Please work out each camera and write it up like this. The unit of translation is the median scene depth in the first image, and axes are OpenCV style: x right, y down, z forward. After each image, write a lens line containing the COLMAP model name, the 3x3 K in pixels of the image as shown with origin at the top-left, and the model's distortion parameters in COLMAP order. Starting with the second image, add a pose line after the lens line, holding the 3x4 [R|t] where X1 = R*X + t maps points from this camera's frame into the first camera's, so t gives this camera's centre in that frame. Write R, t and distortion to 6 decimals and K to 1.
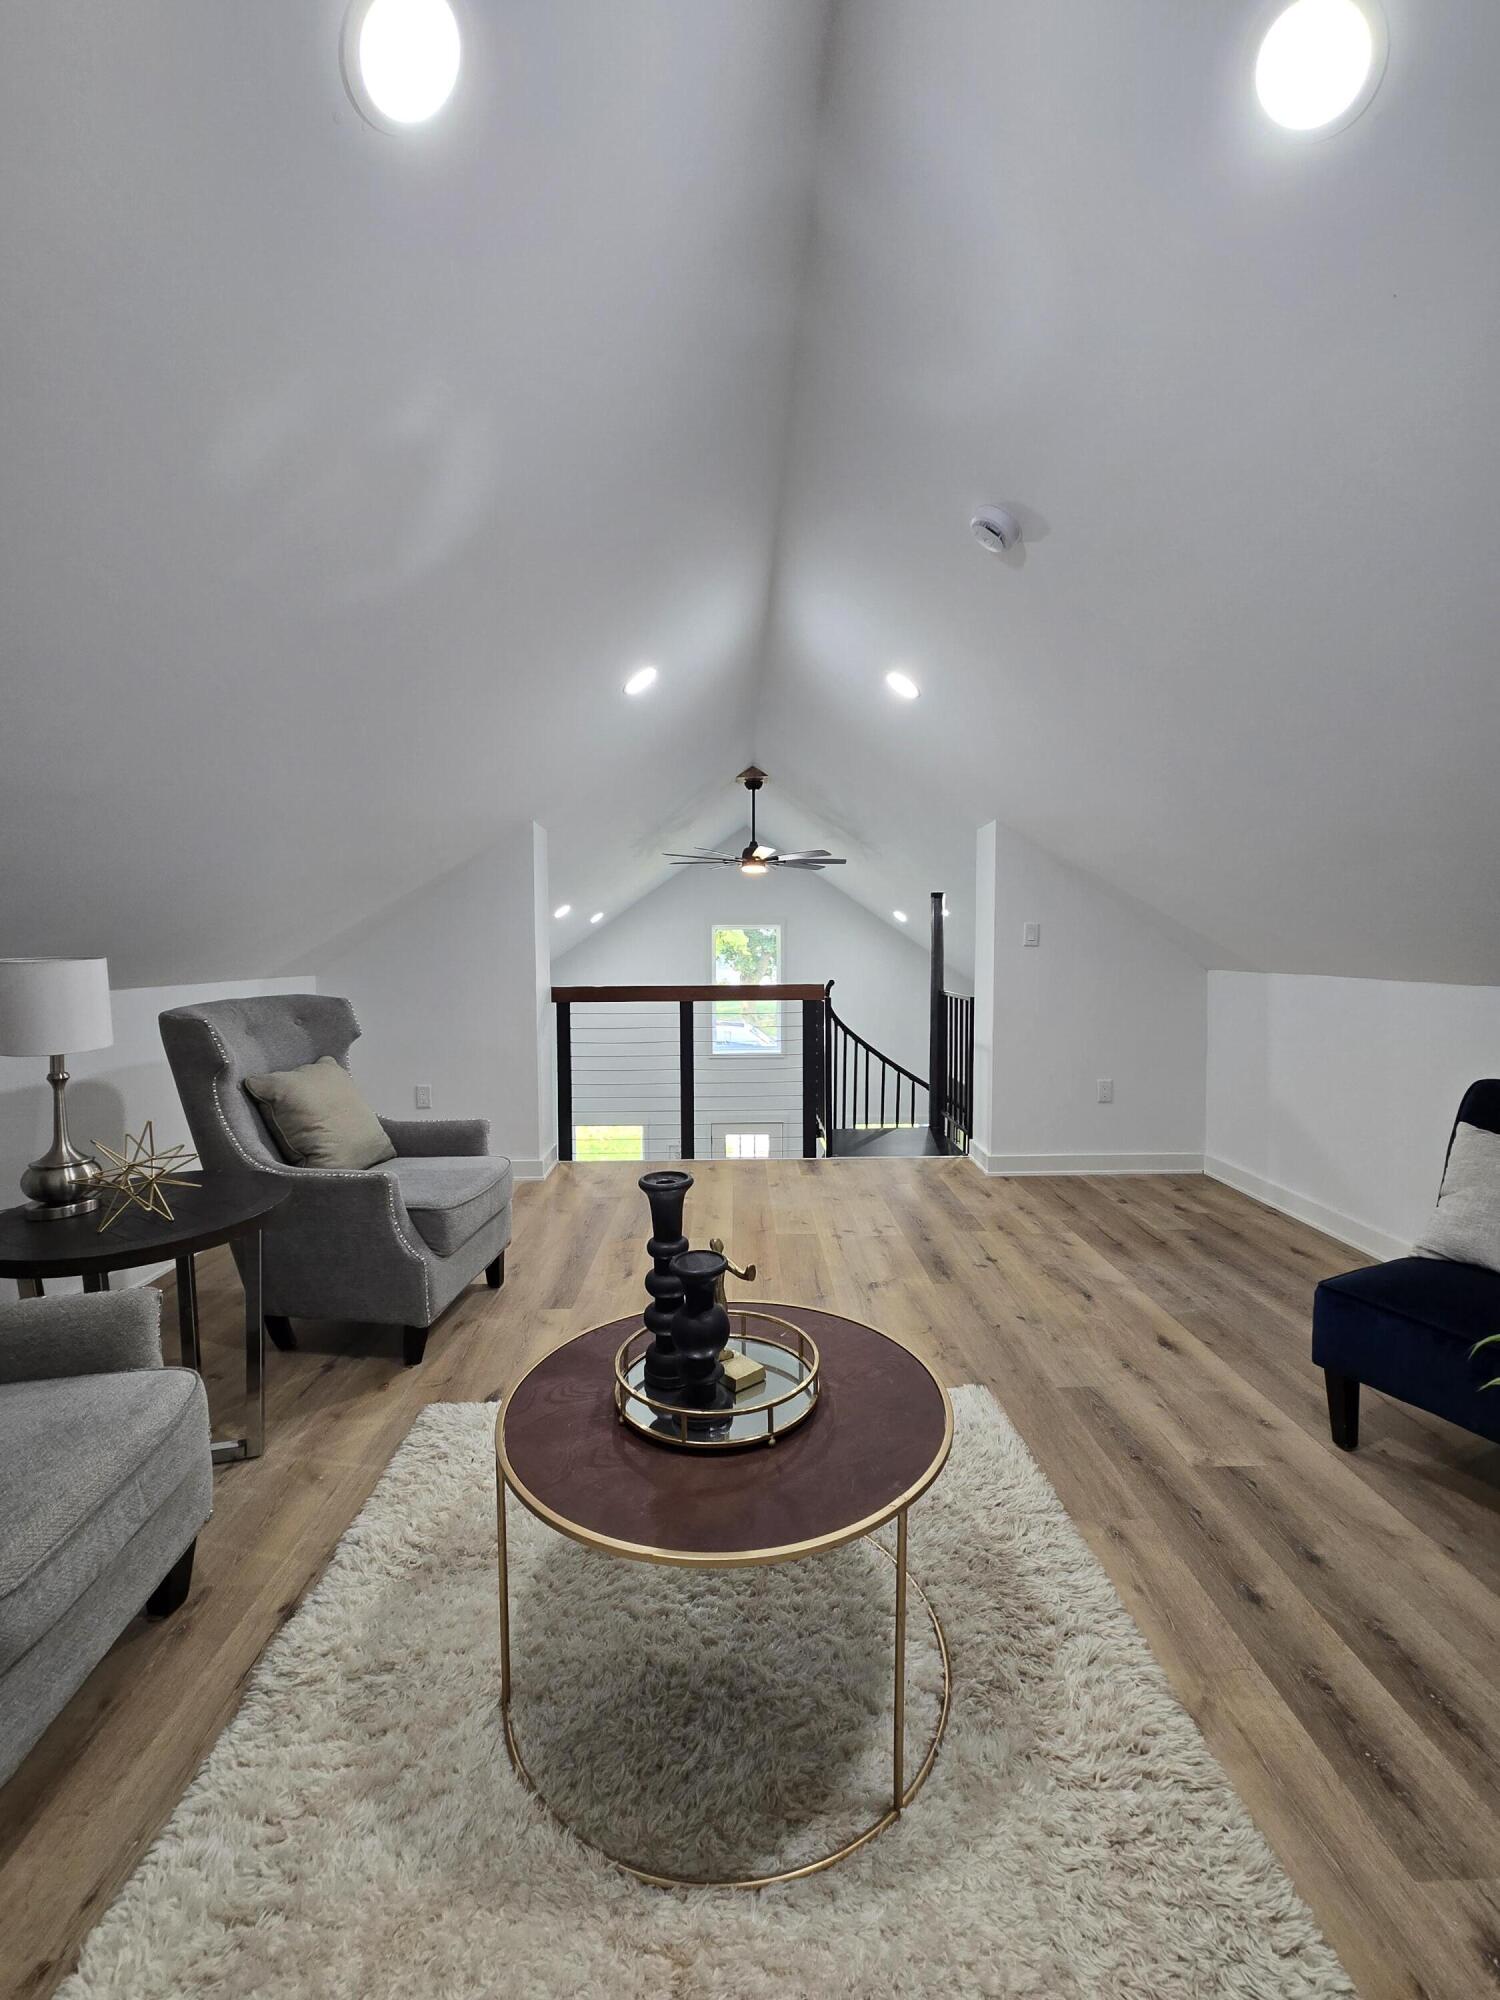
lens RADIAL K [[819.6, 0, 750.0], [0, 819.6, 1000.0], [0, 0, 1]] dist [0.001064, -0.000577]
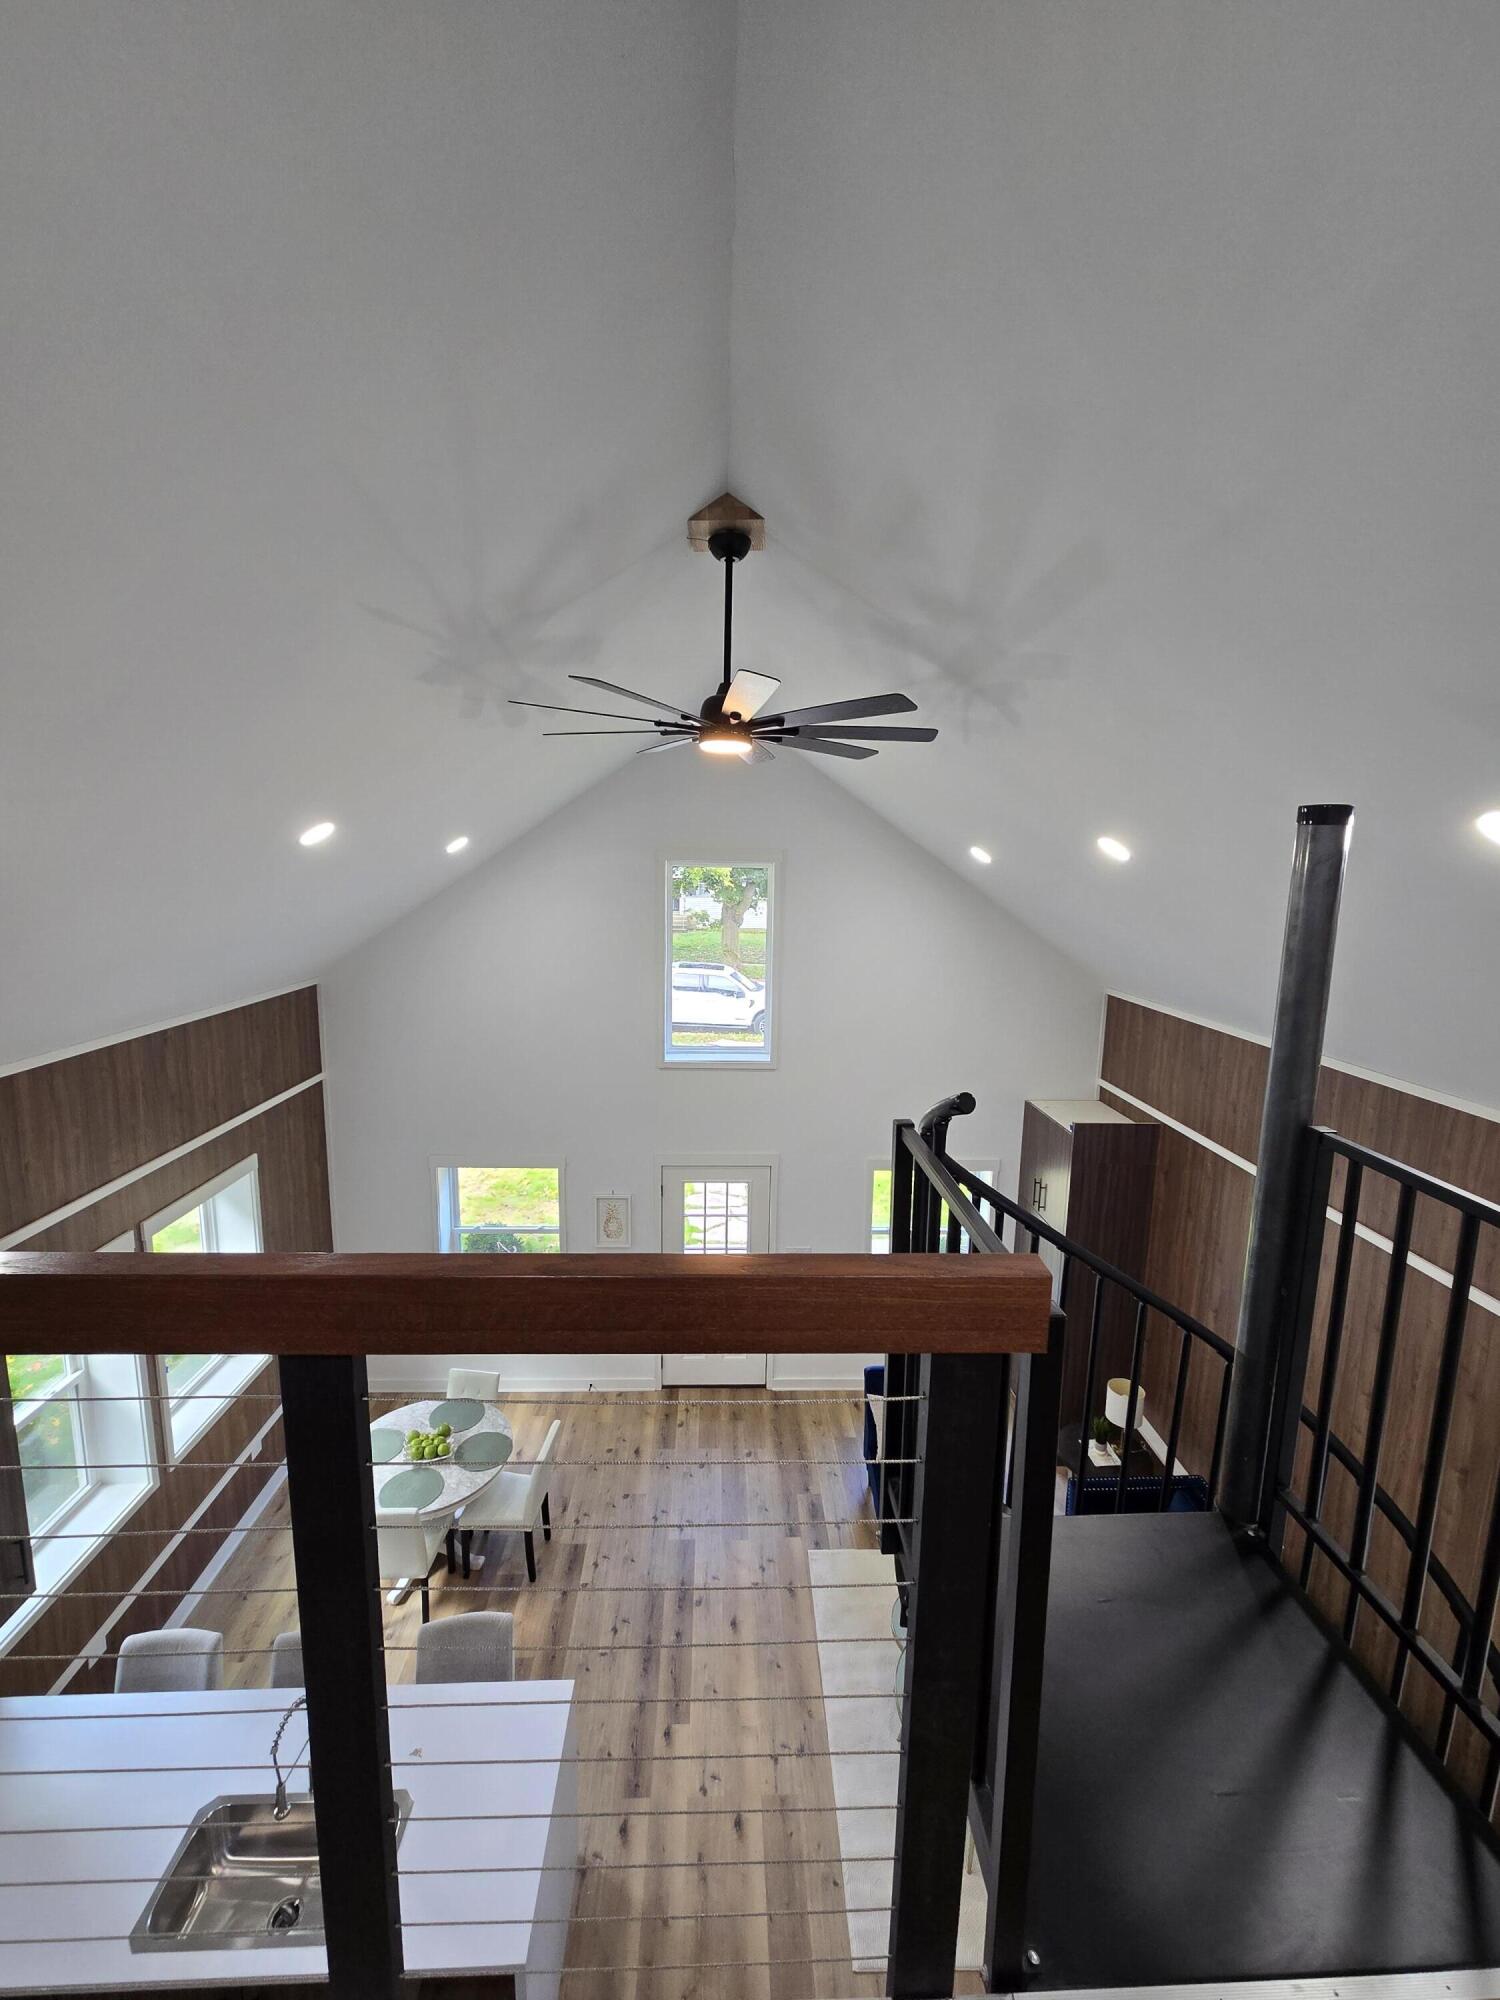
lens RADIAL K [[819.6, 0, 750.0], [0, 819.6, 1000.0], [0, 0, 1]] dist [0.001064, -0.000577]
pose [[0.999665, 0.025019, 0.006553, 0.018138], [-0.025508, 0.995613, 0.090027, -0.065275], [-0.004272, -0.090164, 0.995918, 0.554677]]
